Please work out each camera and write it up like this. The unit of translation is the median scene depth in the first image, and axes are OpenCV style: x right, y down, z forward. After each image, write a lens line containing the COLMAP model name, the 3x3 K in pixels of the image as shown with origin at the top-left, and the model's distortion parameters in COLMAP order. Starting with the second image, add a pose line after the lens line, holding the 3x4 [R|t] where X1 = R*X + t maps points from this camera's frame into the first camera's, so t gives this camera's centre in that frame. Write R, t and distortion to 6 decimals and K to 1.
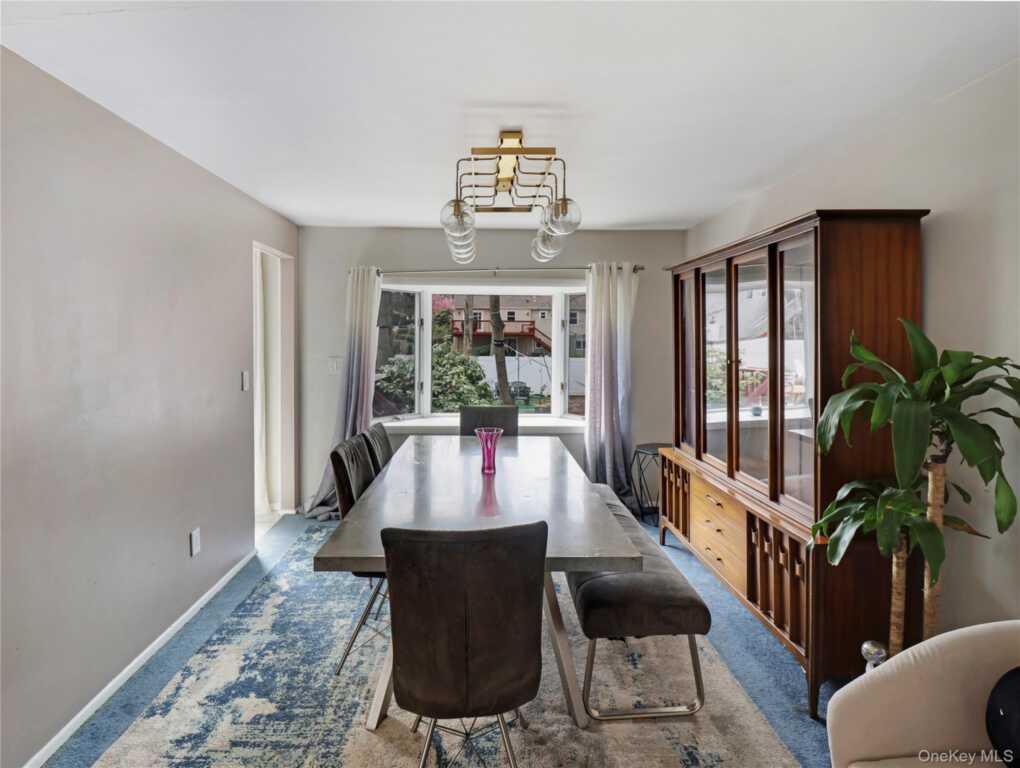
lens RADIAL K [[545.0, 0, 511.1], [0, 545.0, 340.4], [0, 0, 1]] dist [-0.002529, -0.001172]
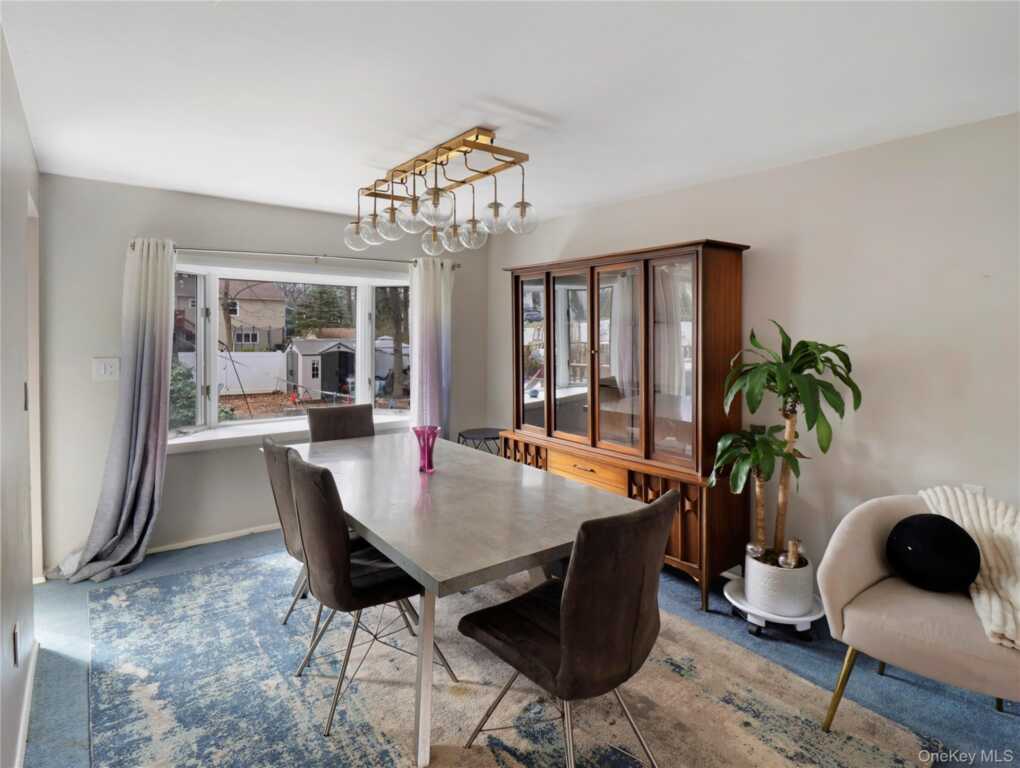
lens RADIAL K [[540.7, 0, 513.1], [0, 540.7, 330.8], [0, 0, 1]] dist [0.004356, -0.010523]
pose [[0.815162, 0.000709, 0.579232, -0.458396], [0.001502, 0.999993, -0.003338, -0.003596], [-0.579231, 0.003591, 0.815156, 0.126931]]
